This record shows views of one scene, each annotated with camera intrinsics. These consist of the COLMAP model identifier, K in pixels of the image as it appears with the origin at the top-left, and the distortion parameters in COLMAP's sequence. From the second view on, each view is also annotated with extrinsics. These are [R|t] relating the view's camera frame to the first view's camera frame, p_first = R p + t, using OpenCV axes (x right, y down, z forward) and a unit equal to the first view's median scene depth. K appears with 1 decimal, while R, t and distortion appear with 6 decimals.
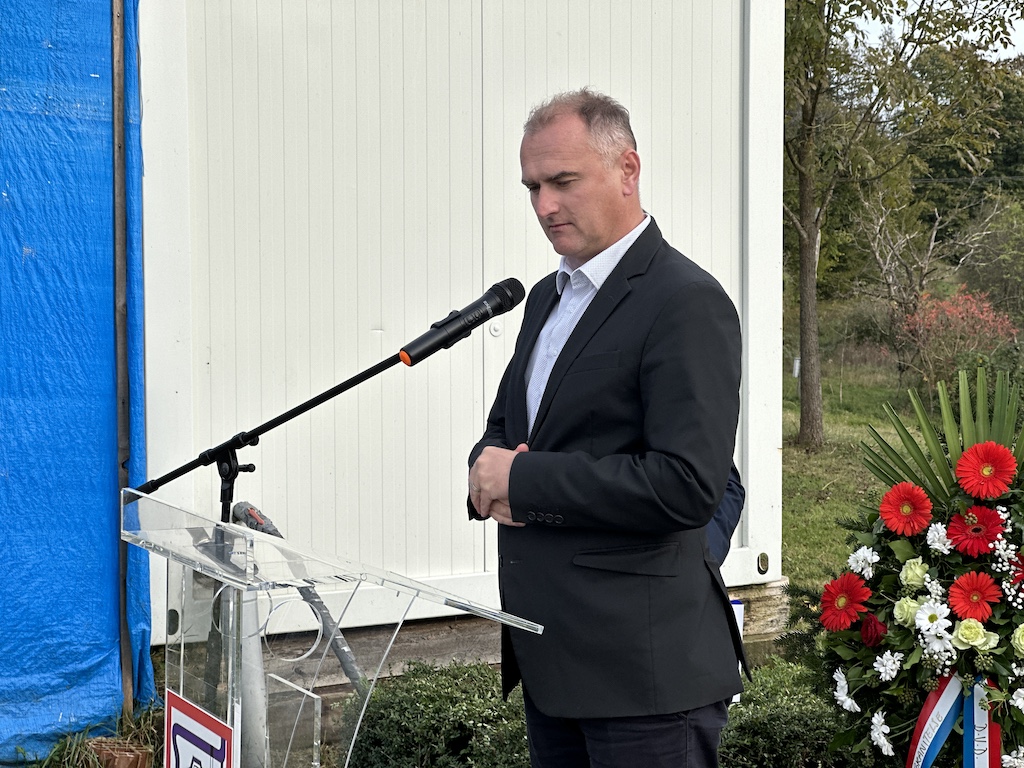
lens RADIAL K [[2291.4, 0, 526.2], [0, 2291.4, 372.0], [0, 0, 1]] dist [0.202273, 0.000000]
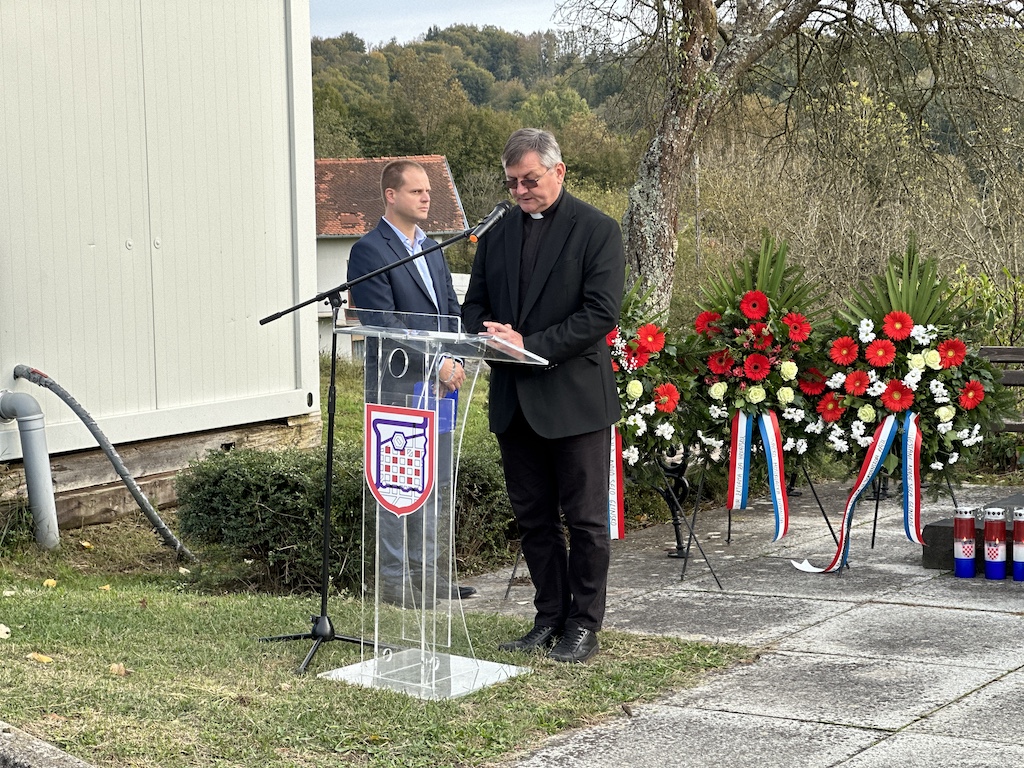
lens RADIAL K [[2291.4, 0, 557.3], [0, 2291.4, 406.5], [0, 0, 1]] dist [0.202273, 0.000000]
pose [[0.905978, -0.056785, 0.419500, -0.530585], [0.038285, 0.997892, 0.052396, 0.024217], [-0.421591, -0.031410, 0.906242, -0.569440]]
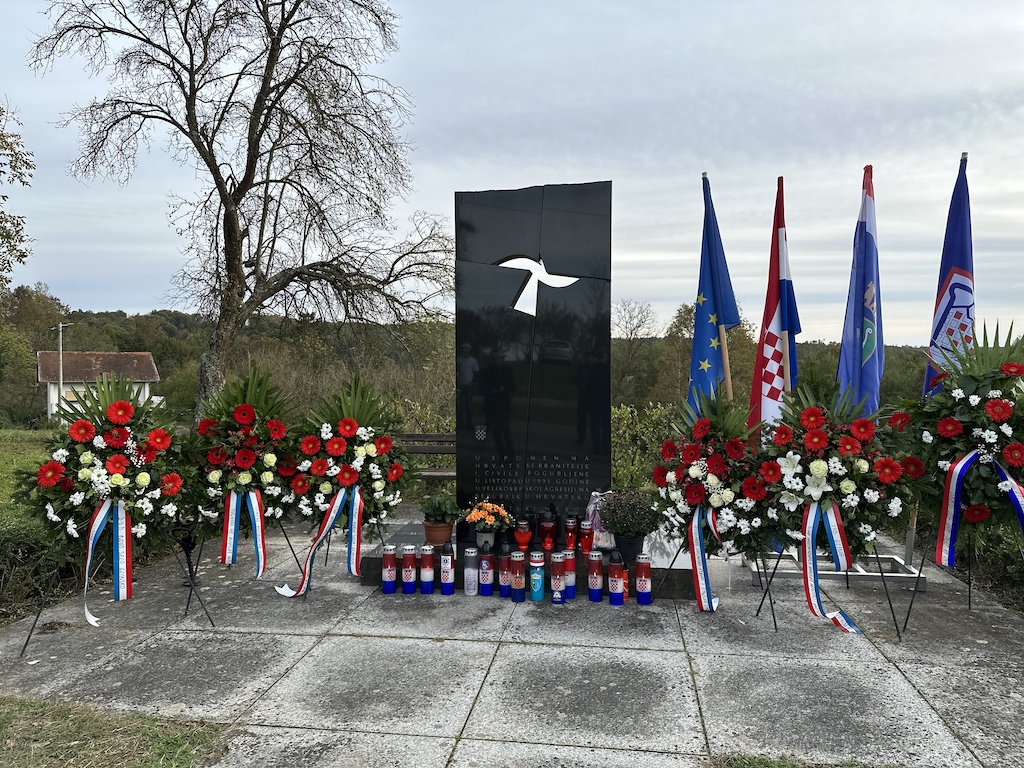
lens RADIAL K [[718.3, 0, 518.5], [0, 718.3, 379.6], [0, 0, 1]] dist [0.048028, -0.057084]
pose [[0.660630, -0.008536, 0.750663, -0.081923], [0.030683, 0.999407, -0.015638, 0.028438], [-0.750085, 0.033364, 0.660500, 0.158726]]
